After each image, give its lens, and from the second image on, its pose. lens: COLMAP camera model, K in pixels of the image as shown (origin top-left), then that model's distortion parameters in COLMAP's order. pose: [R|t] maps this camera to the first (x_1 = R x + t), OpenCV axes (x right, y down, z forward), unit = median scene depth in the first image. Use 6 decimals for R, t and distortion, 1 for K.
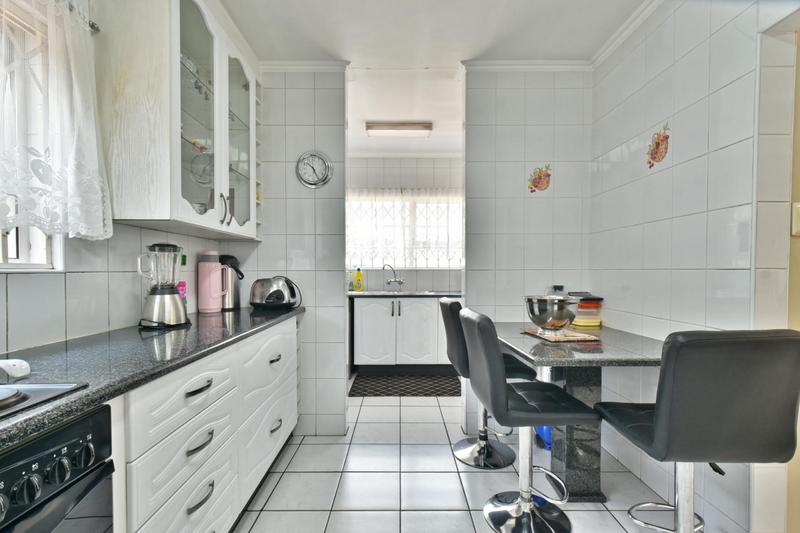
lens RADIAL K [[359.7, 0, 398.4], [0, 359.7, 272.6], [0, 0, 1]] dist [0.007980, 0.000401]
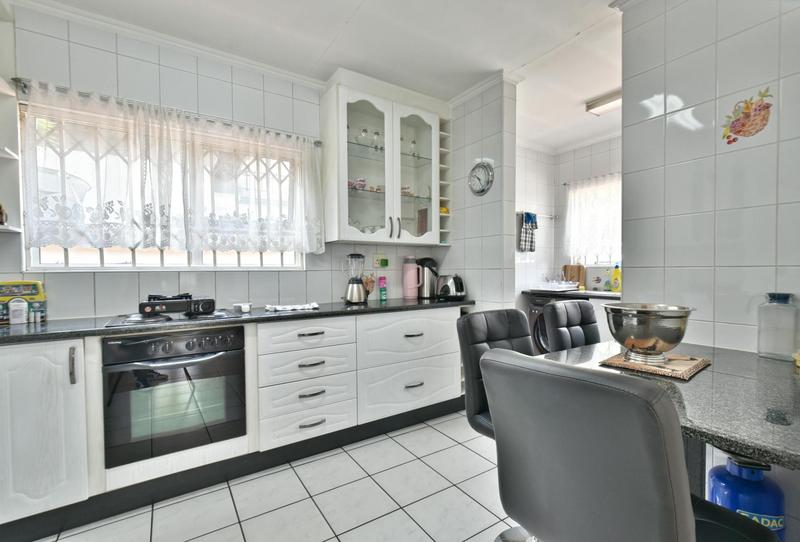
lens RADIAL K [[355.3, 0, 403.0], [0, 355.3, 272.2], [0, 0, 1]] dist [0.000573, -0.000381]
pose [[0.562553, 0.004677, -0.826748, 0.613968], [0.001321, 0.999978, 0.006556, -0.003022], [0.826761, -0.004780, 0.562534, 0.193816]]
